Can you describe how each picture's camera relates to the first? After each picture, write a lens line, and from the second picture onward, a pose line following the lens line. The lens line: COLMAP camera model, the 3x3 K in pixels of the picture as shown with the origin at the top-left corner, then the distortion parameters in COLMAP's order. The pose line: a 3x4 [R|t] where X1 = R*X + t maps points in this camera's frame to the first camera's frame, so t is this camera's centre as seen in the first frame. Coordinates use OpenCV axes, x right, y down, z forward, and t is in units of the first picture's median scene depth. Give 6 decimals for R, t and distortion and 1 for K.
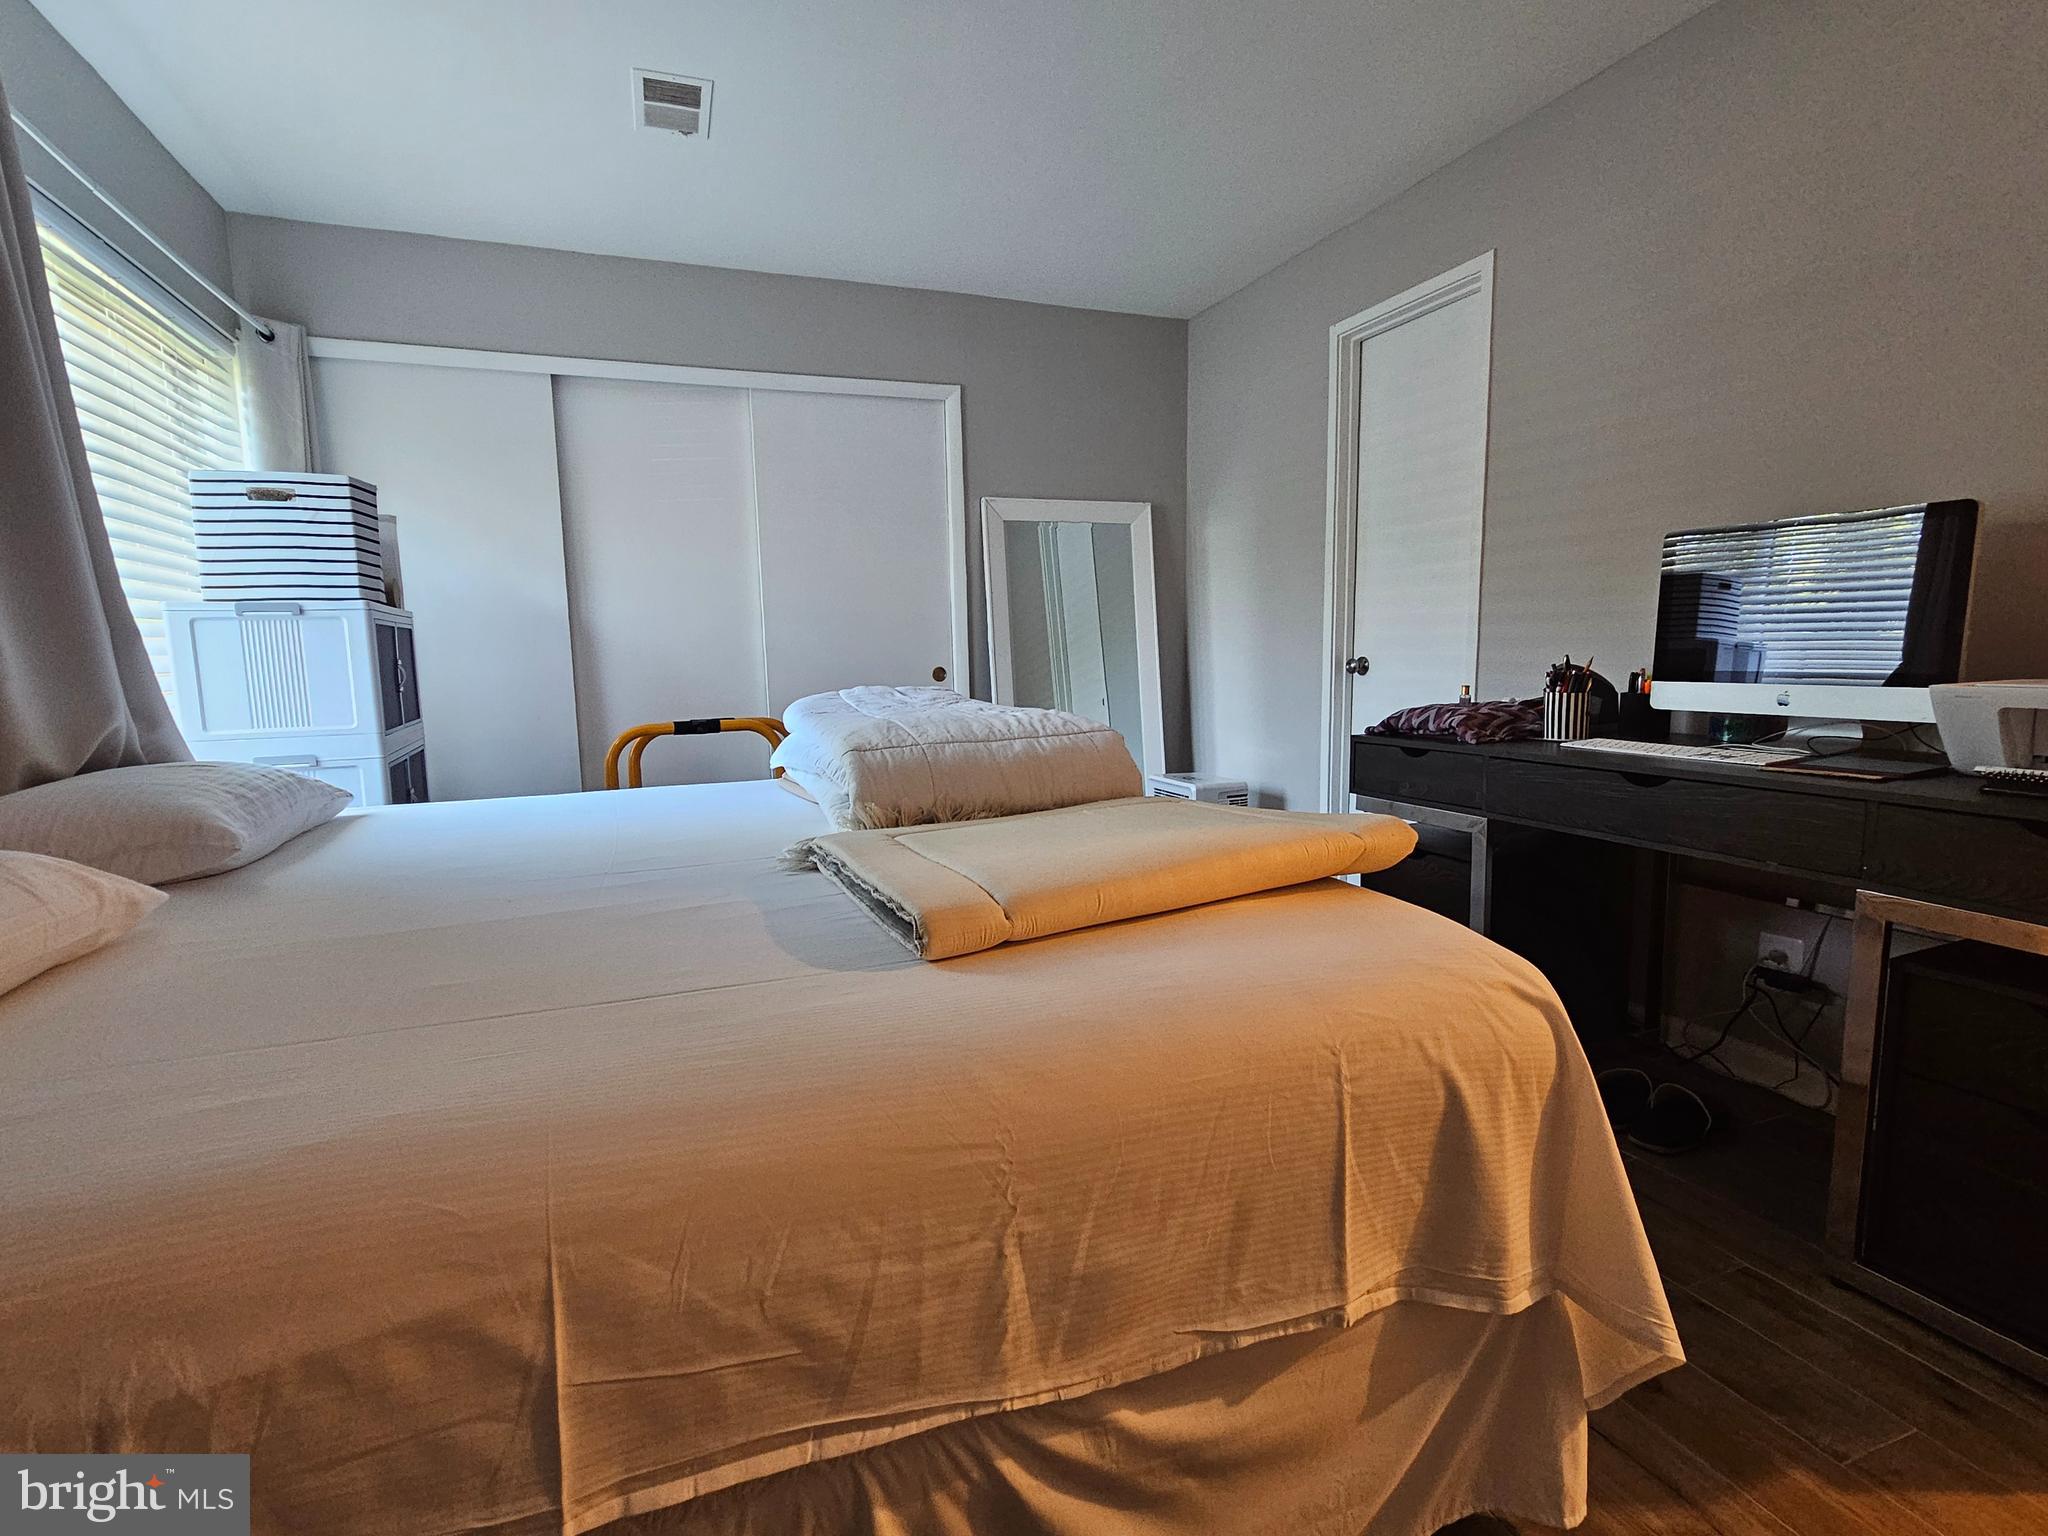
lens RADIAL K [[986.1, 0, 1011.0], [0, 986.1, 774.5], [0, 0, 1]] dist [-0.003395, 0.003756]
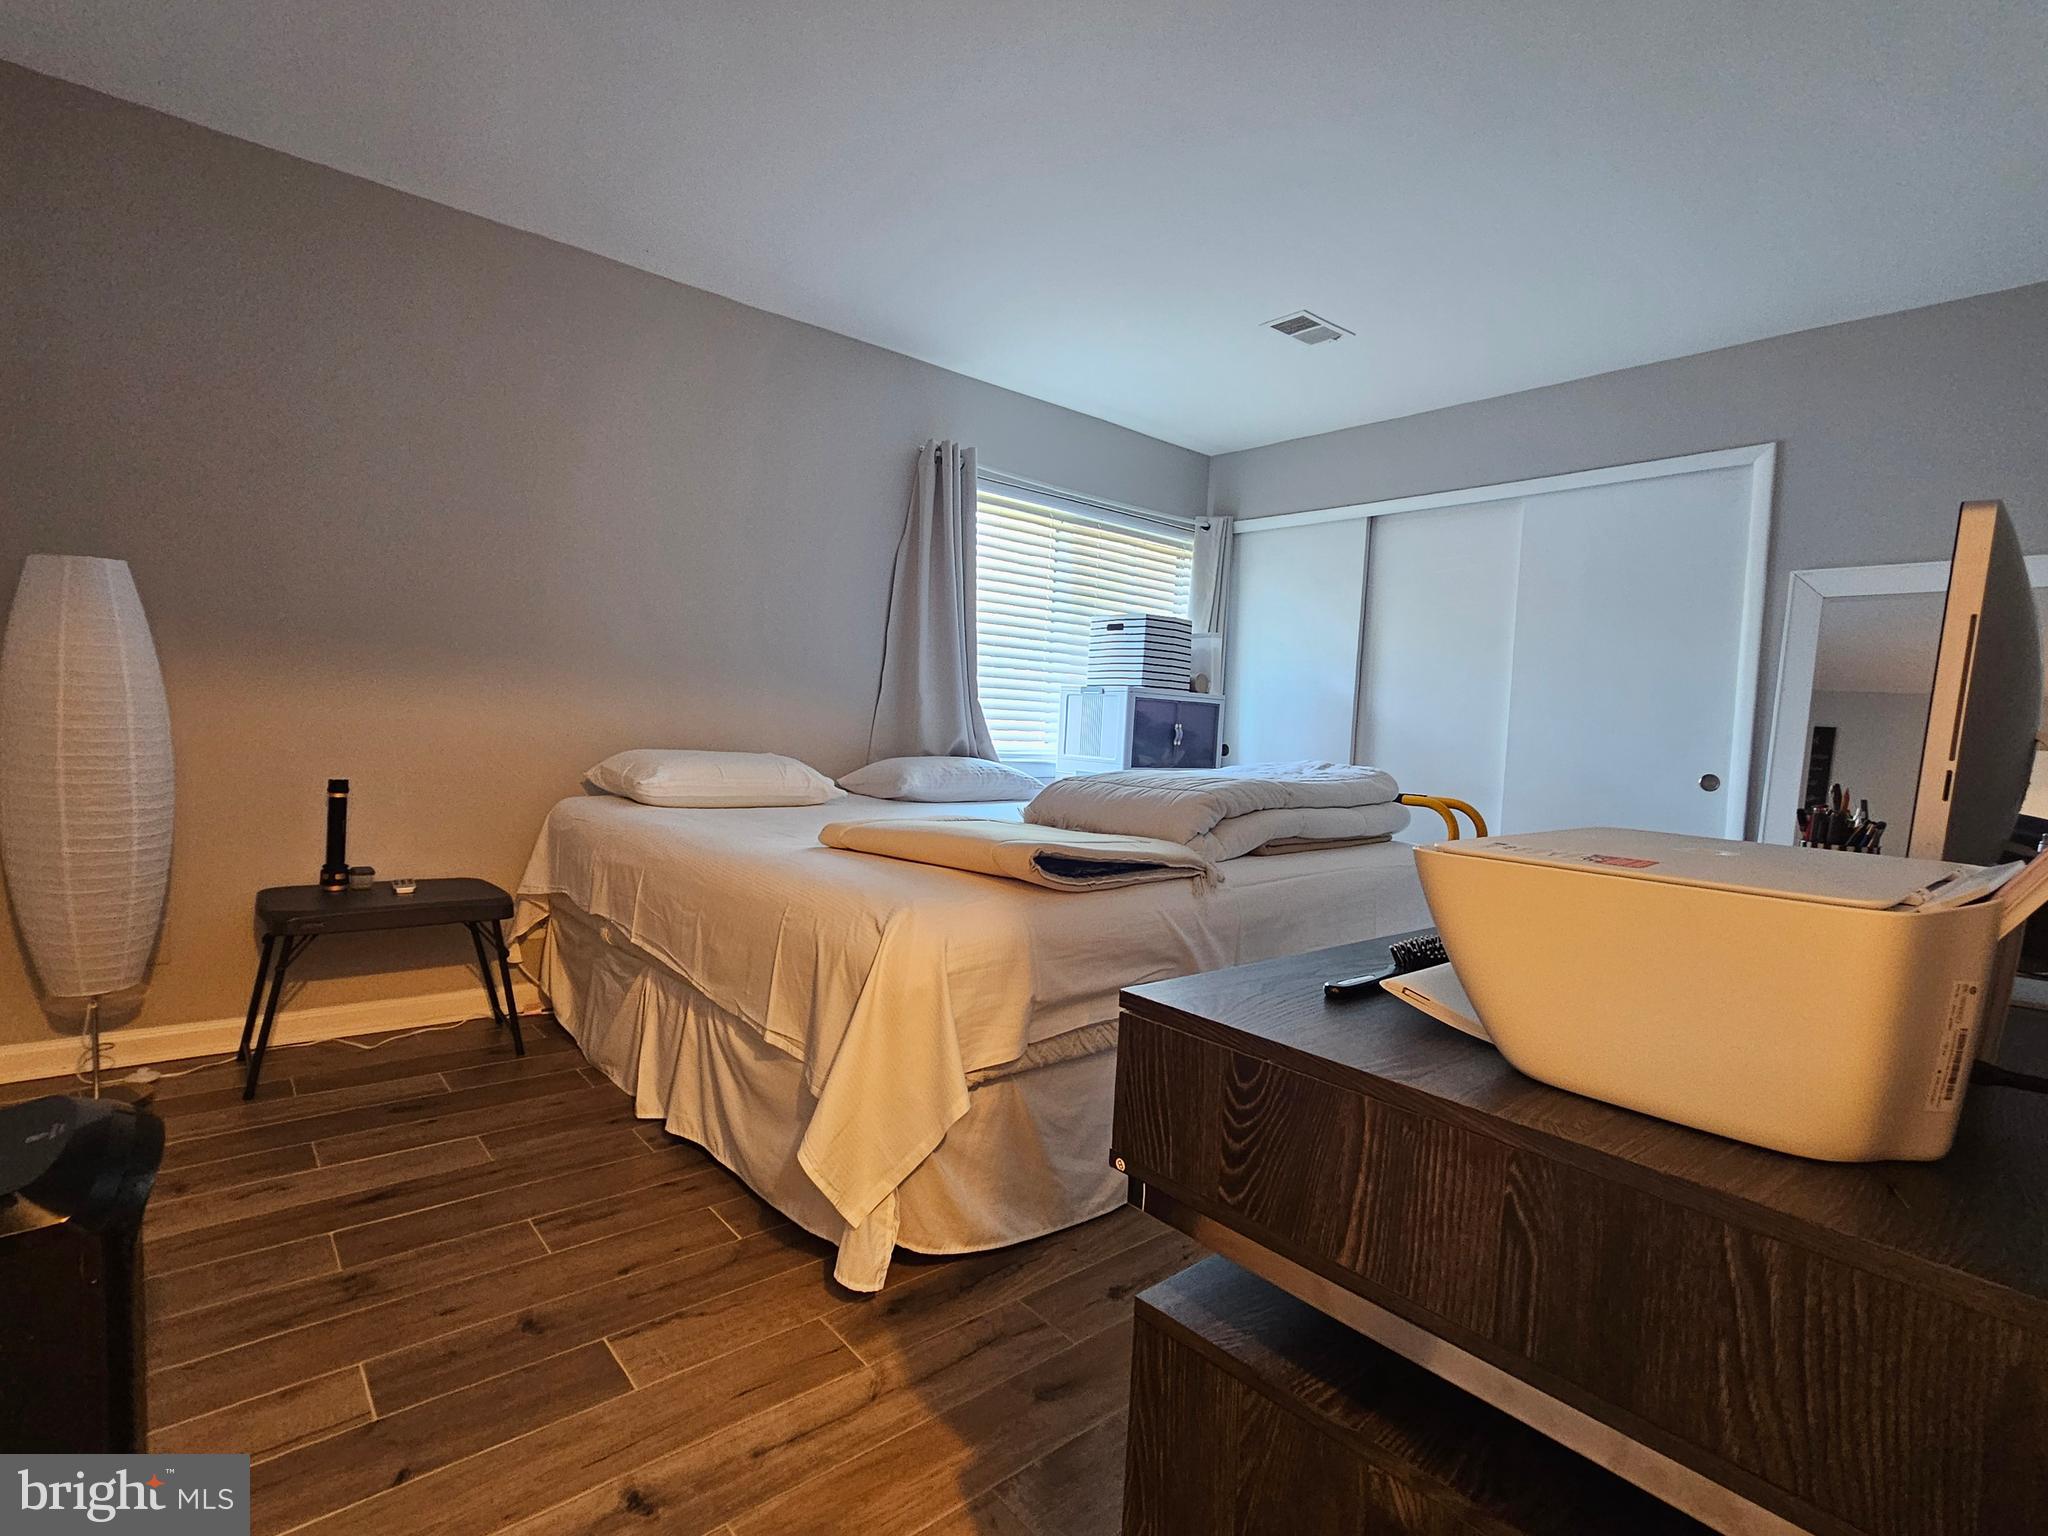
lens RADIAL K [[986.1, 0, 1024.6], [0, 986.1, 780.3], [0, 0, 1]] dist [-0.003395, 0.003756]
pose [[0.329812, 0.097992, -0.938947, 1.213233], [-0.182209, 0.982504, 0.038536, -0.066236], [0.926296, 0.158375, 0.341897, 0.376294]]
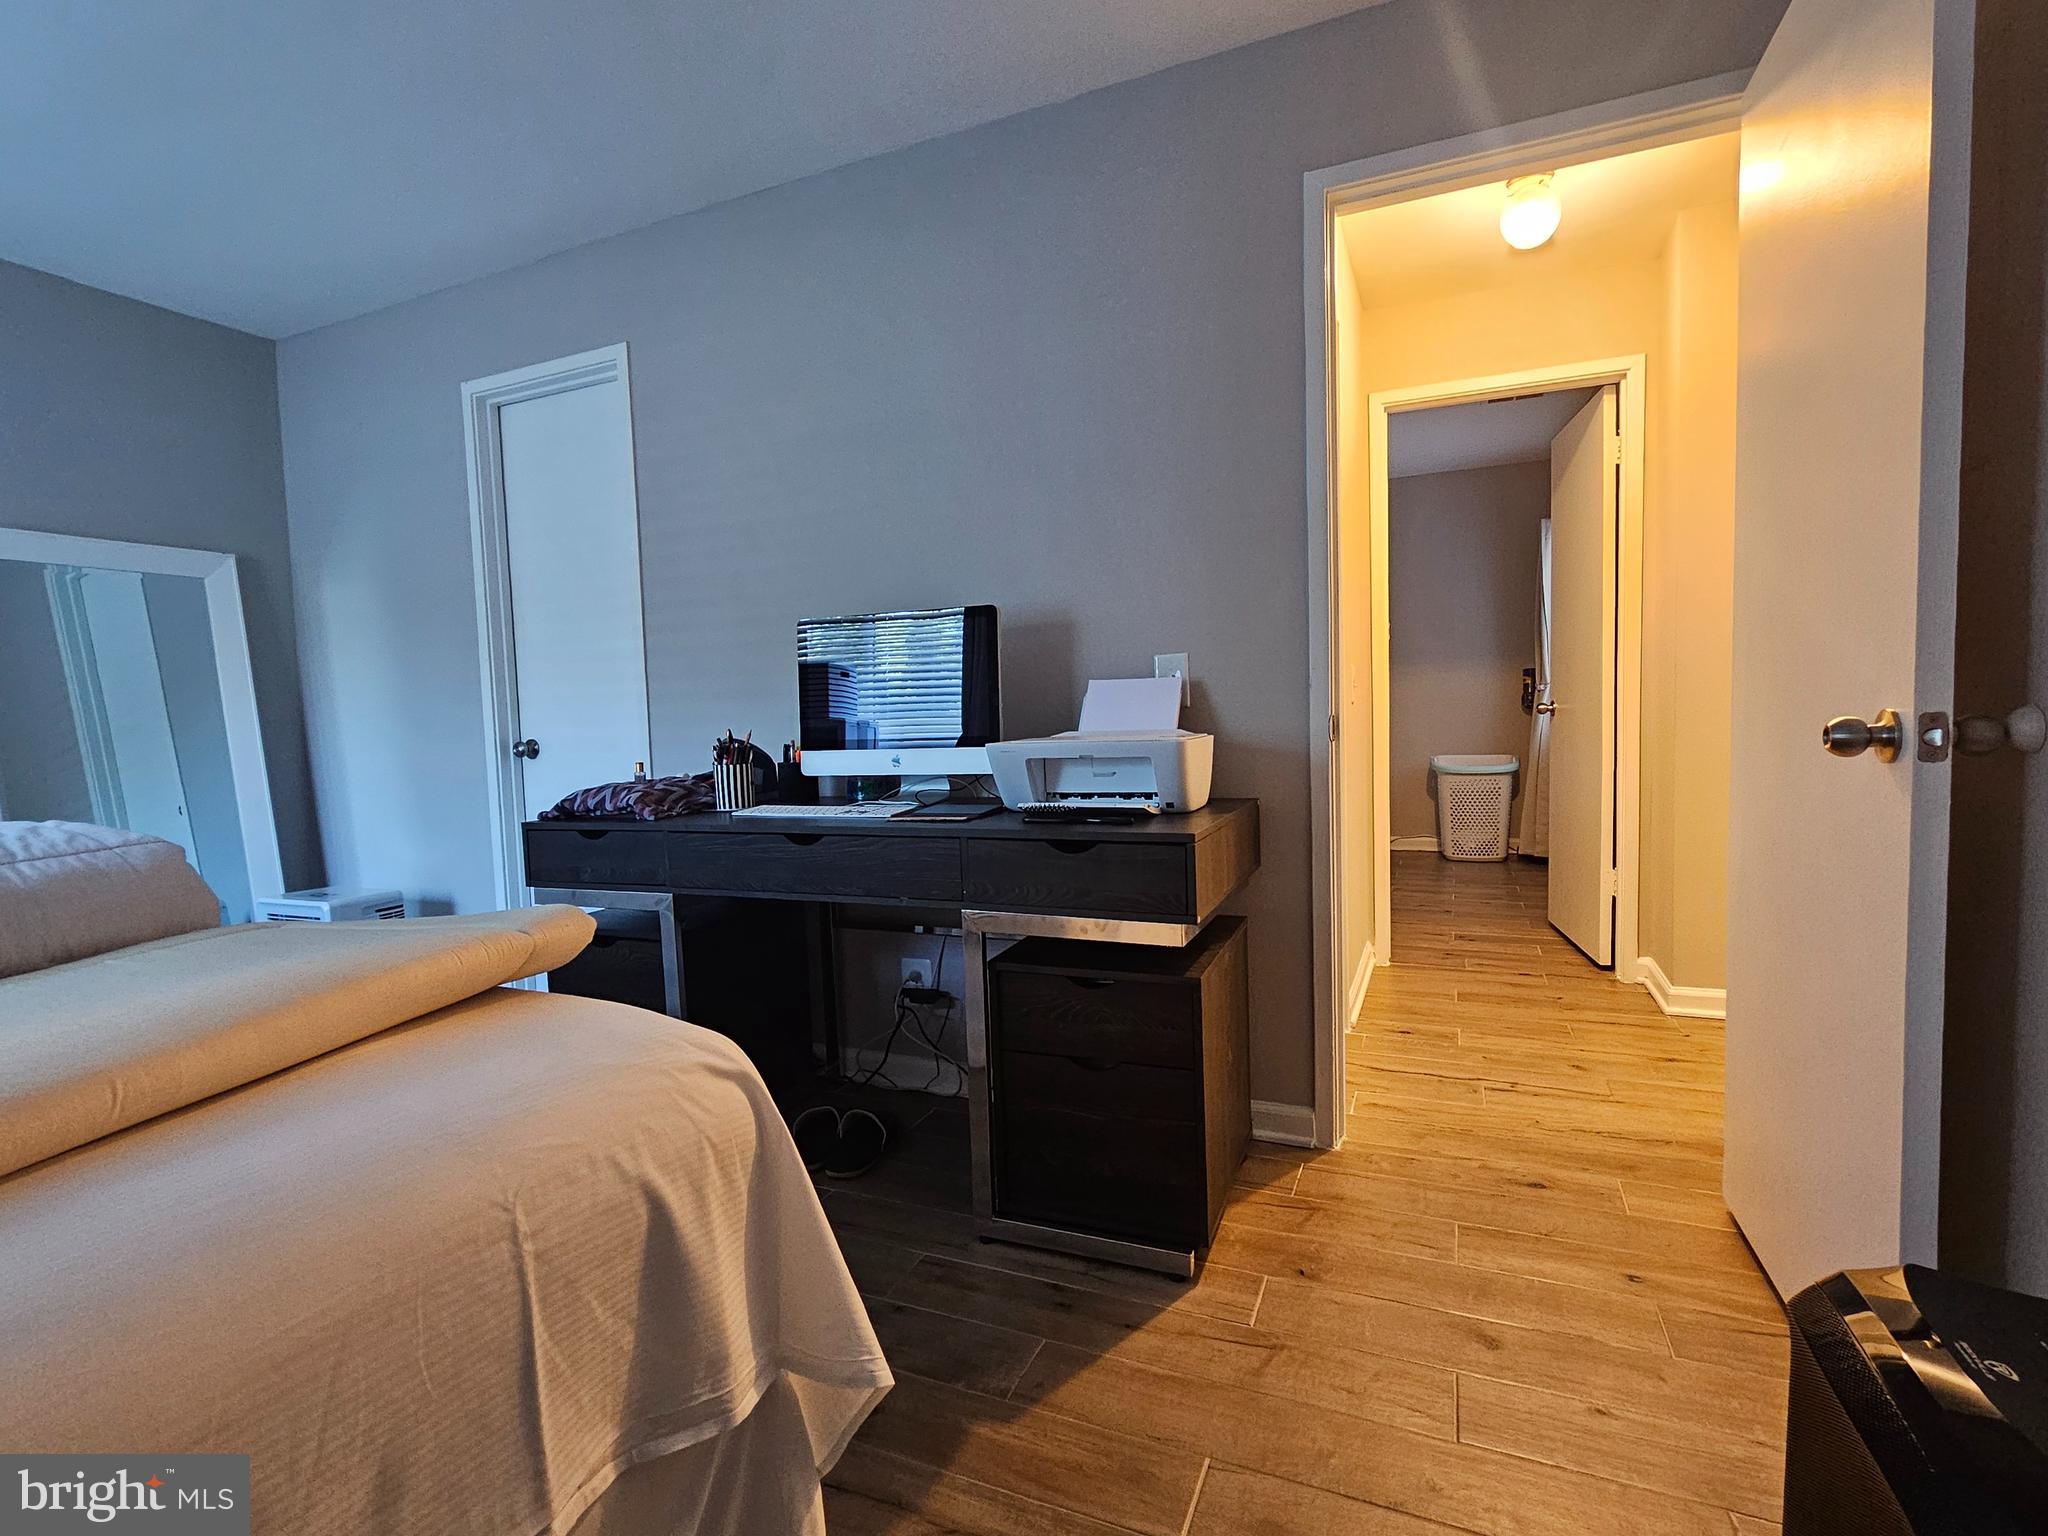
lens RADIAL K [[986.1, 0, 1011.9], [0, 986.1, 778.0], [0, 0, 1]] dist [-0.003395, 0.003756]
pose [[0.706392, -0.051880, 0.705917, 0.038151], [0.110926, 0.993101, -0.038015, 0.005668], [-0.699075, 0.105158, 0.707274, 0.059485]]
